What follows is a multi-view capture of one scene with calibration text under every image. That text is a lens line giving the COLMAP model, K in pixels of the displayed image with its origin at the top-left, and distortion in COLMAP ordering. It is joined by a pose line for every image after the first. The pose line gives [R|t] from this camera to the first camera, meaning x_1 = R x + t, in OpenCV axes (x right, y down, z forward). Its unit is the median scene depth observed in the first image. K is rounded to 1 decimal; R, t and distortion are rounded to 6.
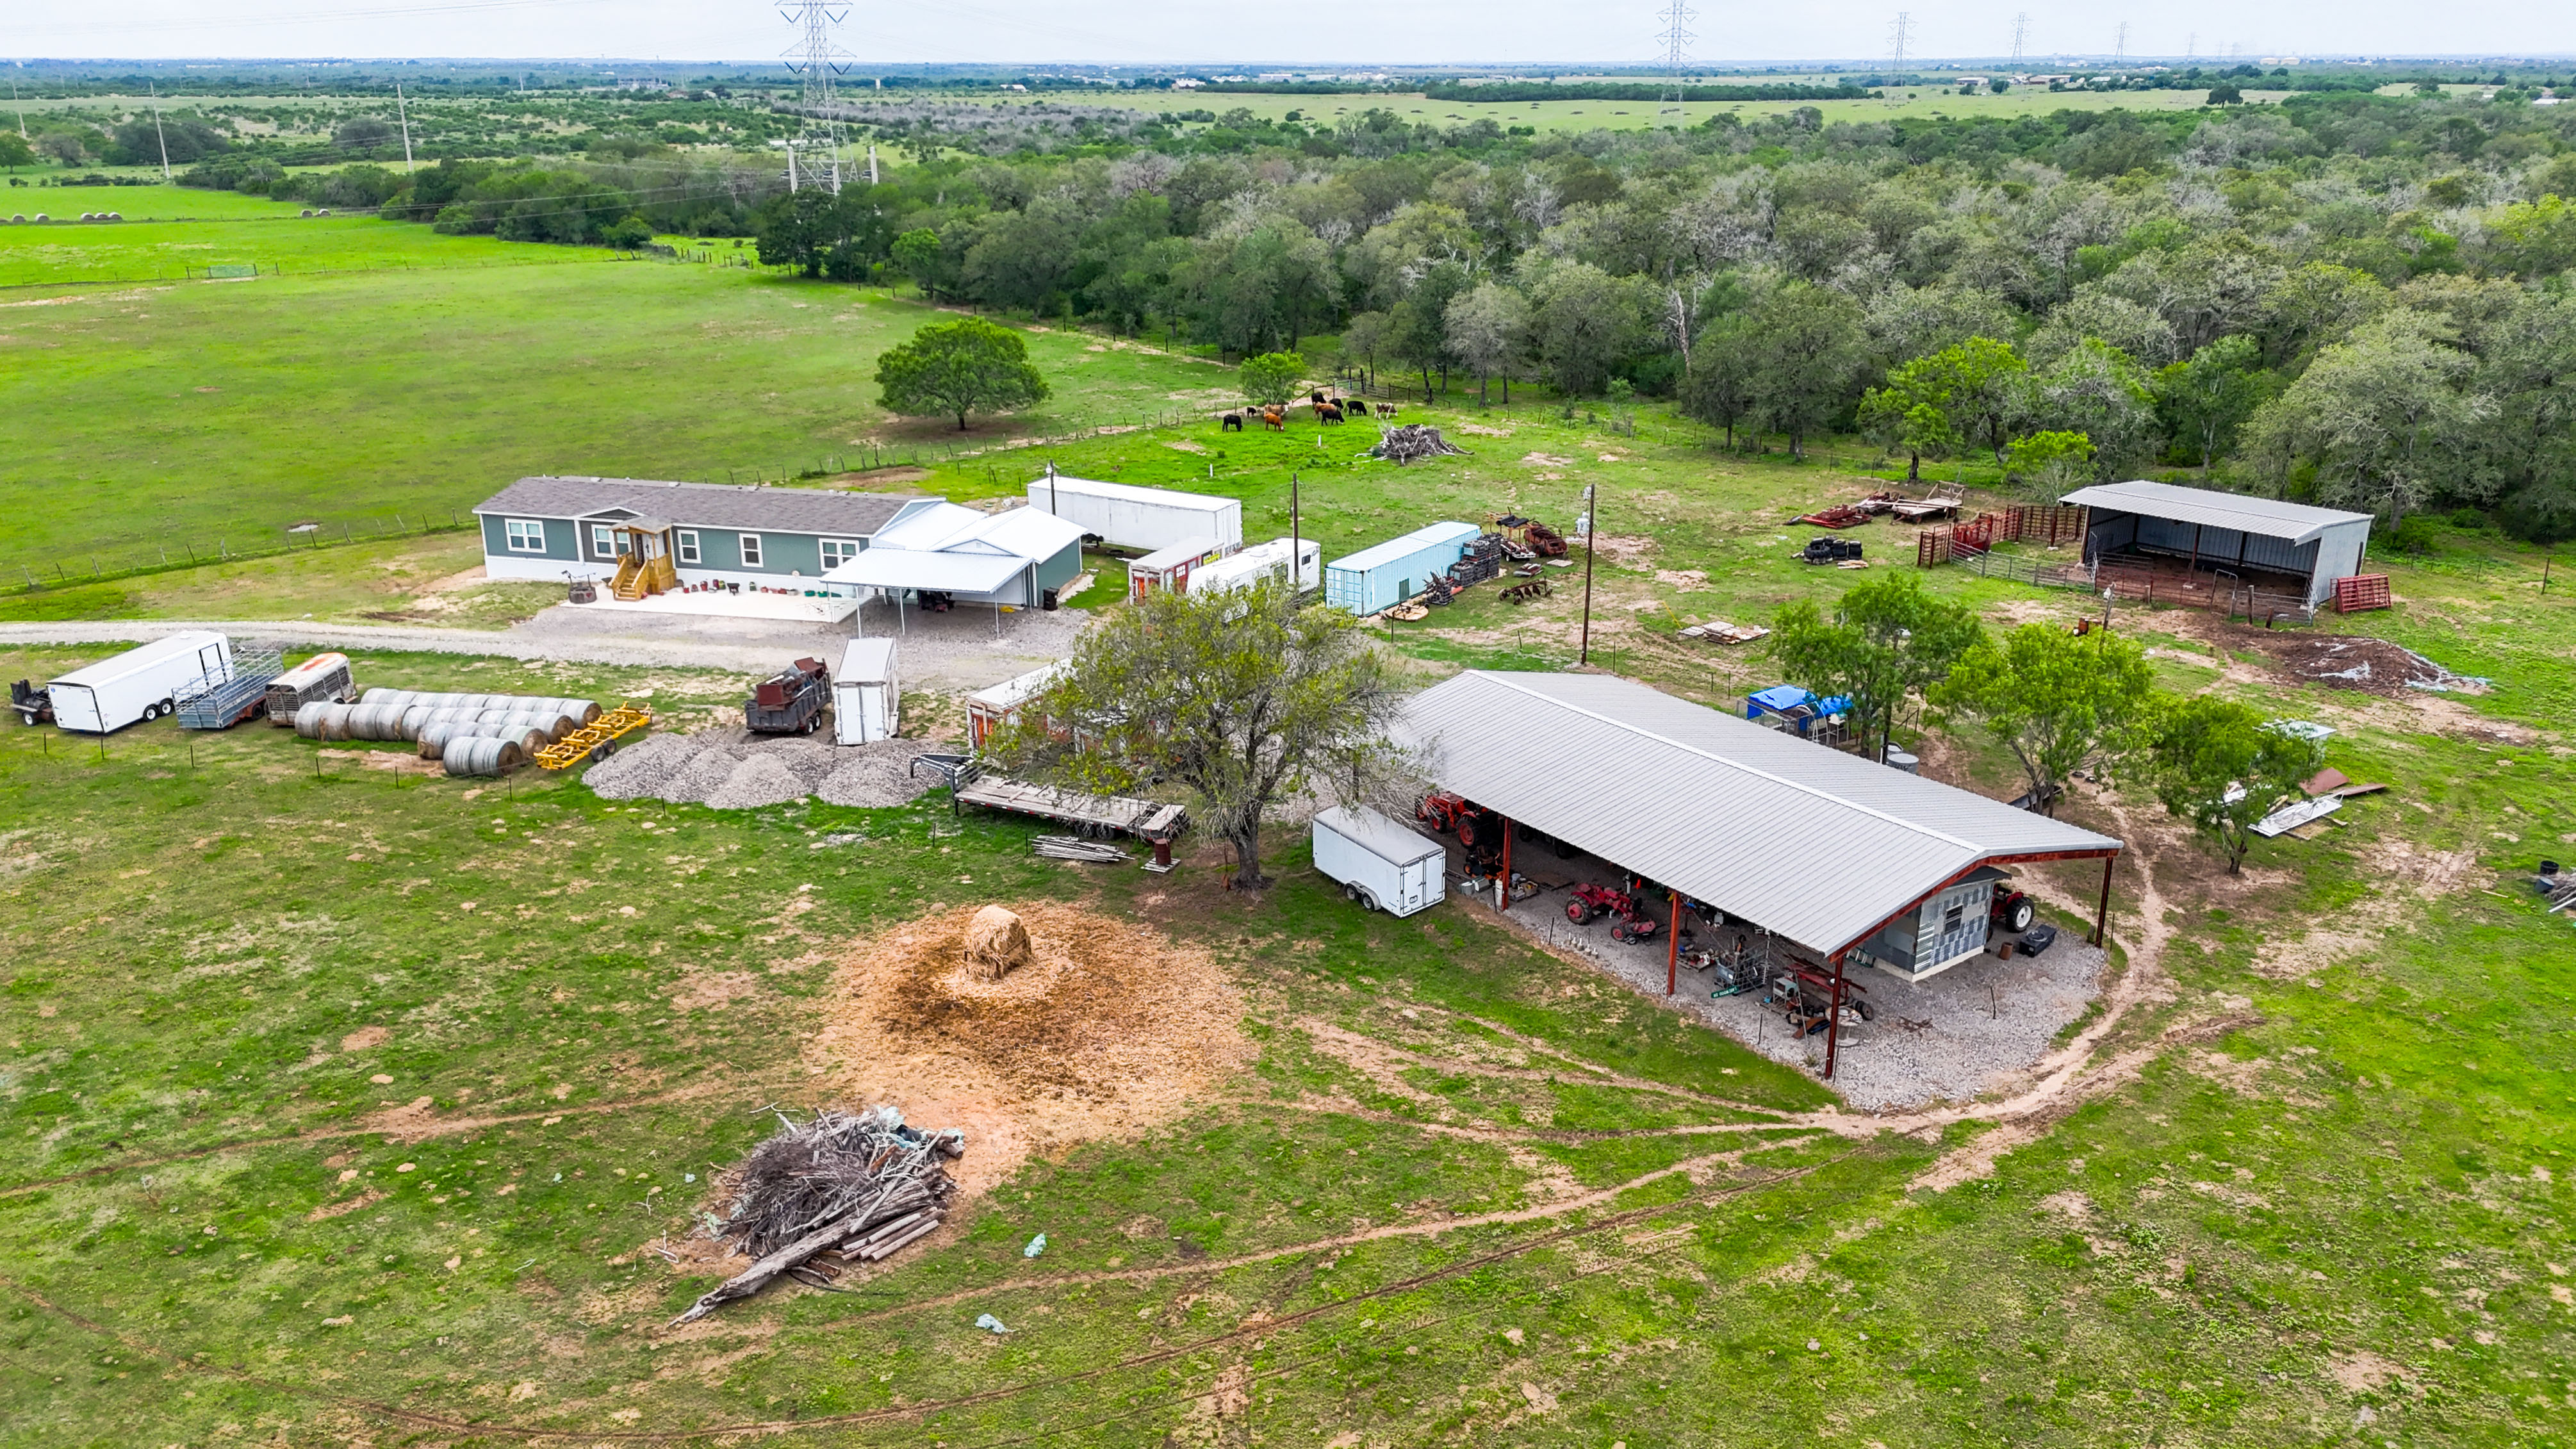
lens RADIAL K [[1893.5, 0, 1297.2], [0, 1893.5, 731.1], [0, 0, 1]] dist [0.074756, -0.079778]
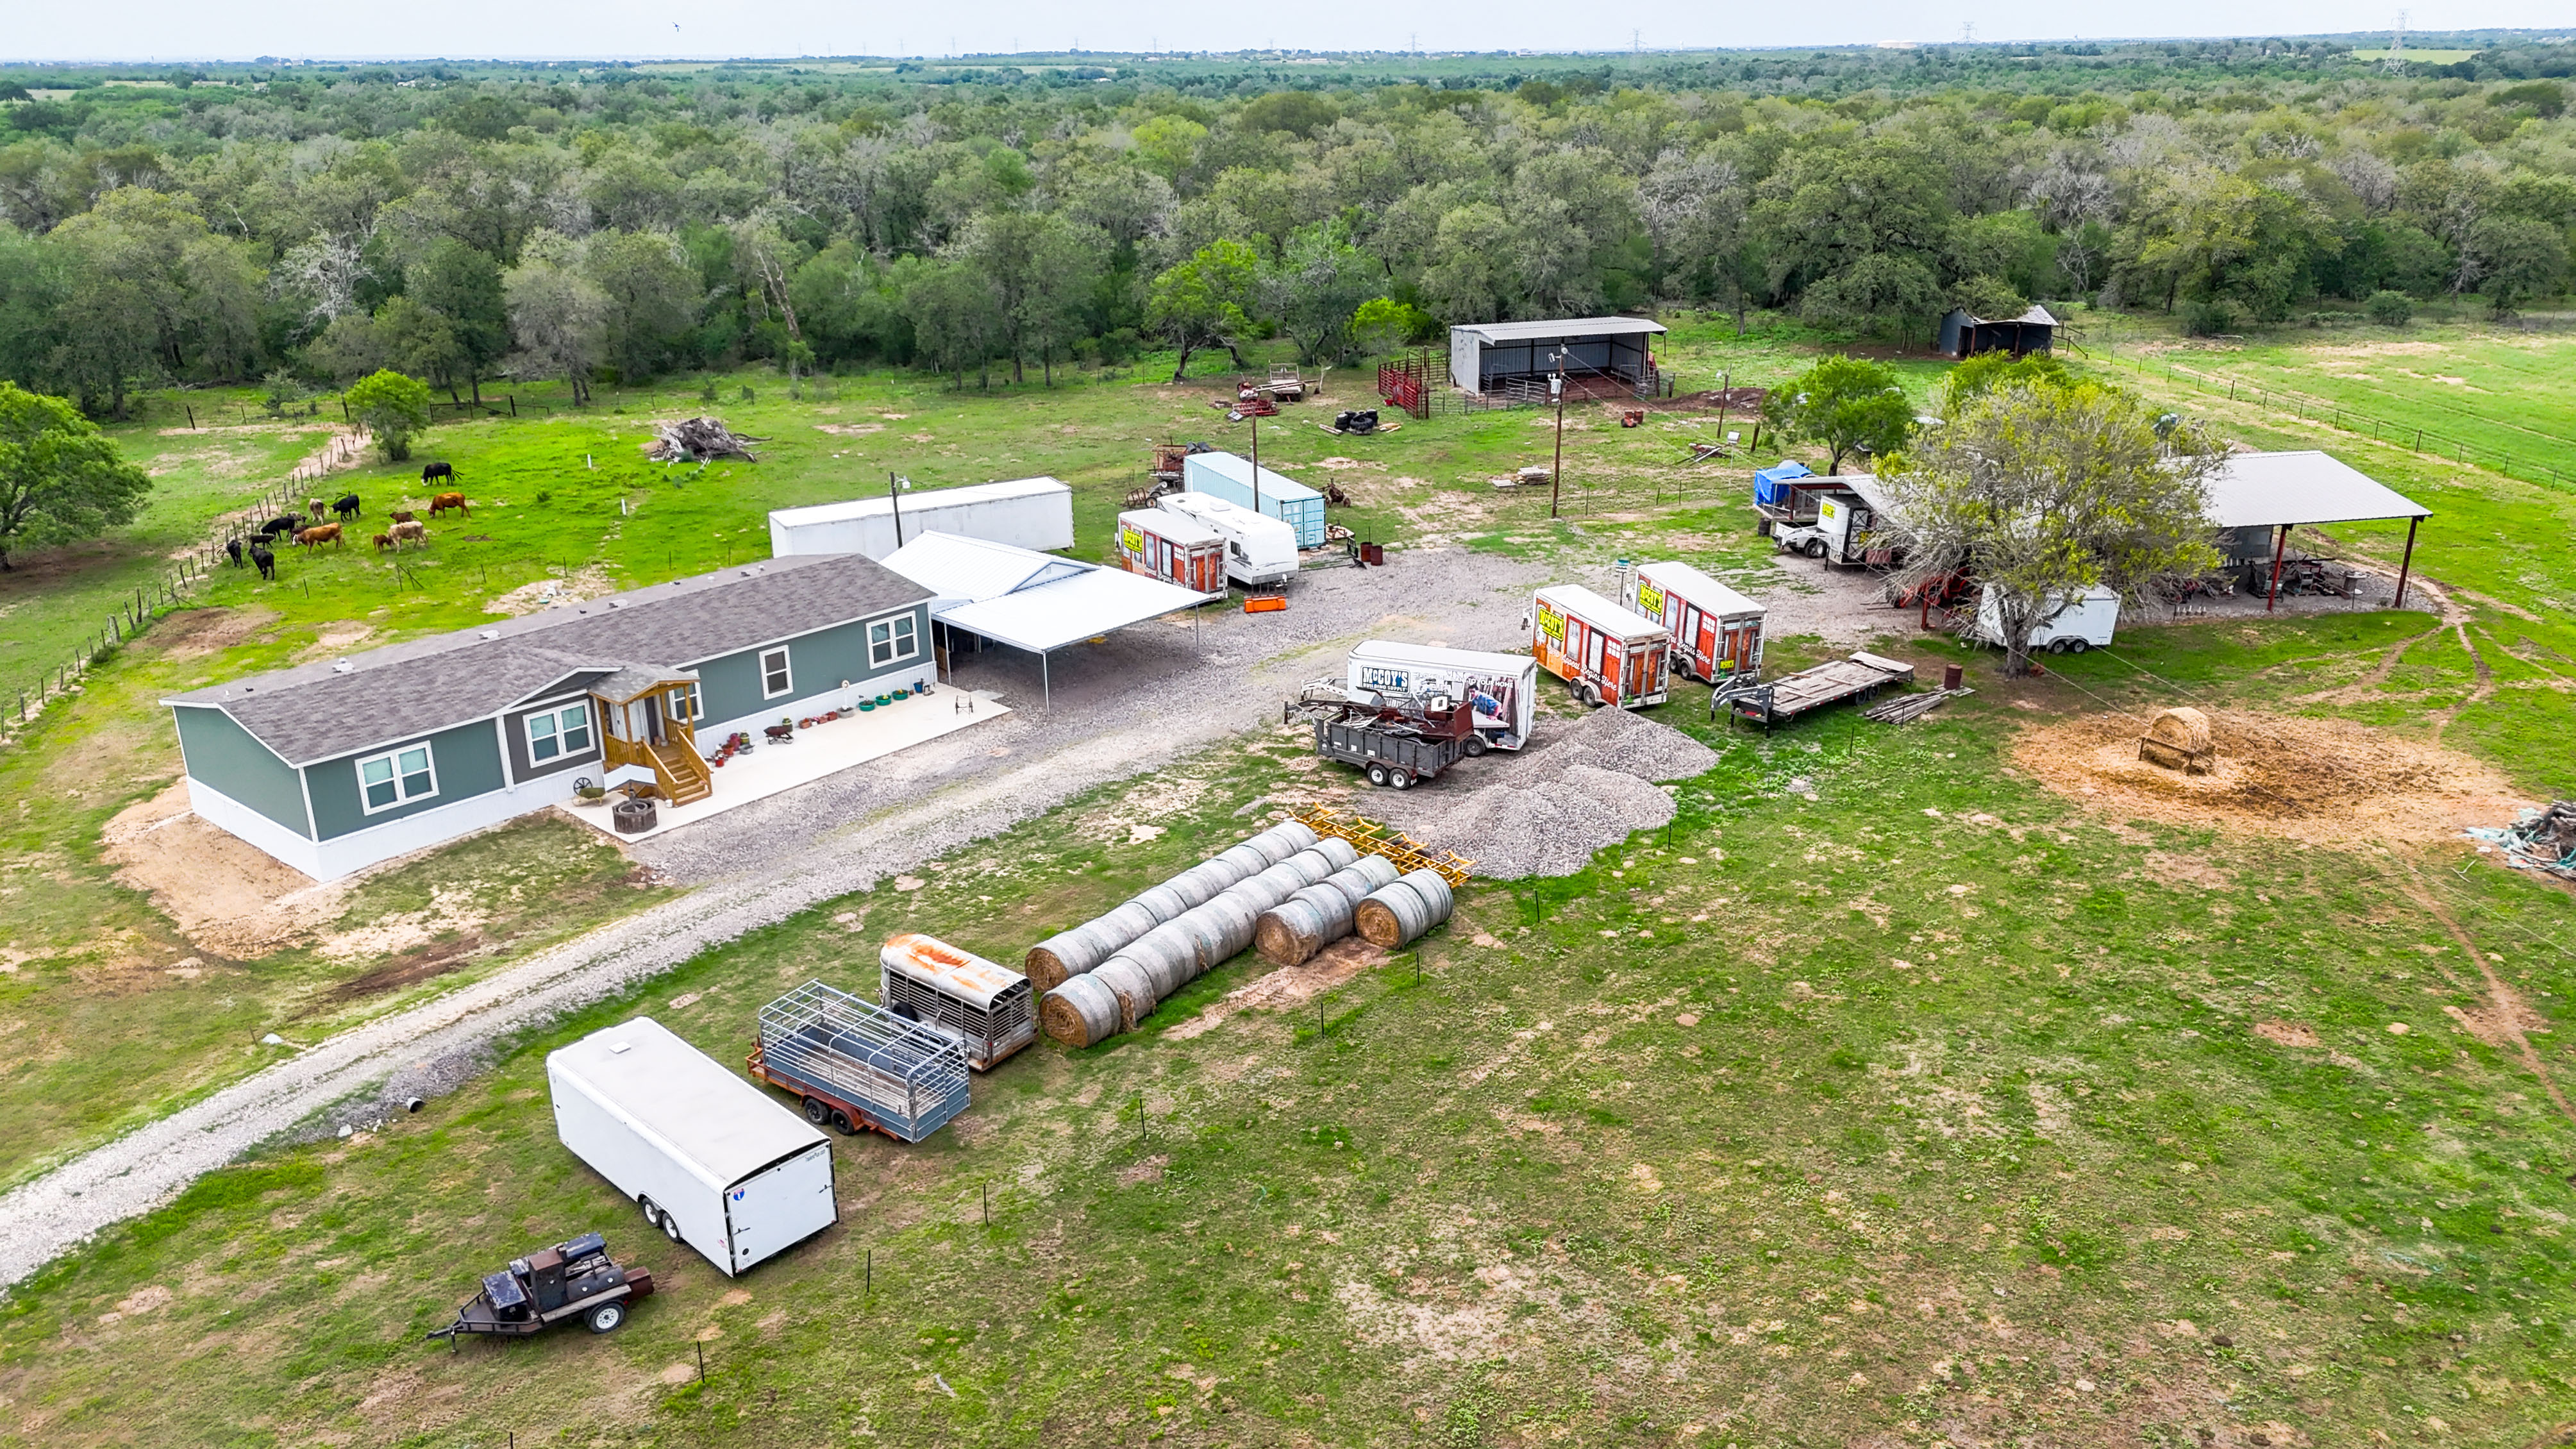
lens RADIAL K [[1893.6, 0, 1297.2], [0, 1893.6, 731.1], [0, 0, 1]] dist [0.074756, -0.079778]
pose [[0.467410, -0.303939, 0.830150, -0.742574], [0.304802, 0.936867, 0.171394, -0.131379], [-0.829833, 0.172920, 0.530542, 0.494815]]
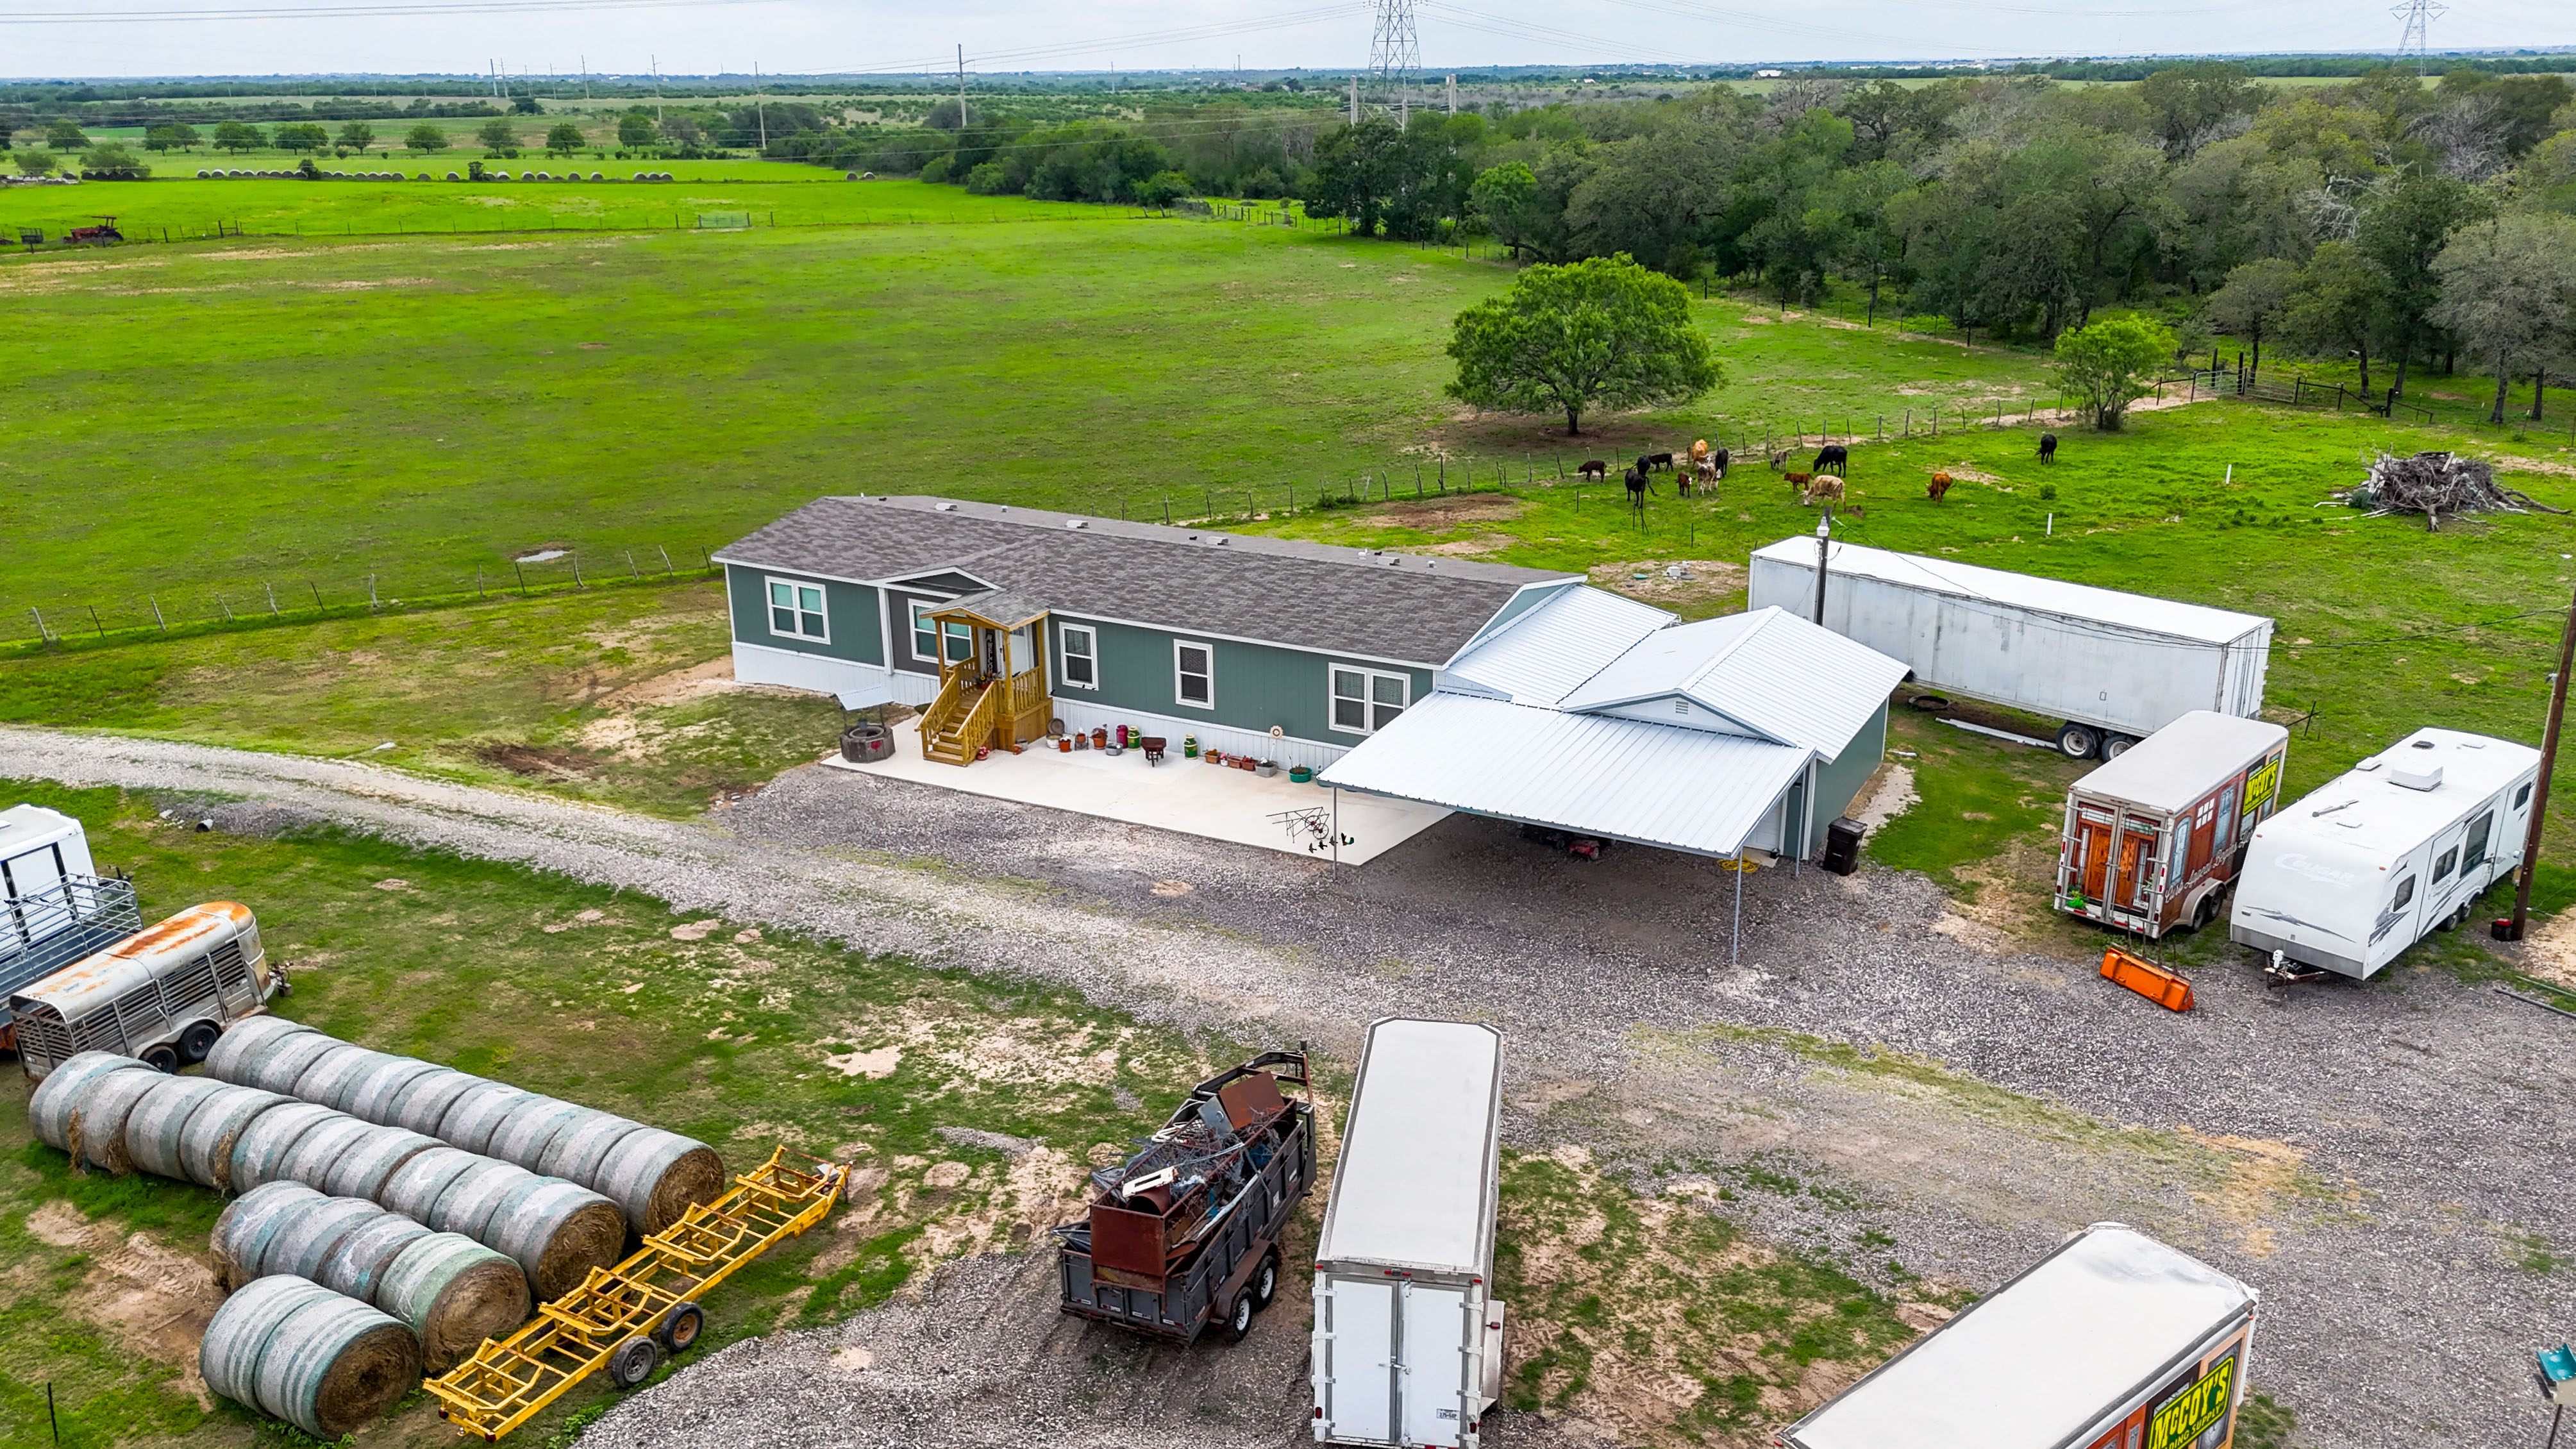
lens RADIAL K [[1838.6, 0, 1311.0], [0, 1838.6, 801.9], [0, 0, 1]] dist [0.109950, -0.141818]
pose [[0.963300, 0.088659, -0.253362, -0.134316], [-0.079098, 0.995725, 0.047698, -0.085707], [0.256508, -0.025907, 0.966195, 0.545916]]
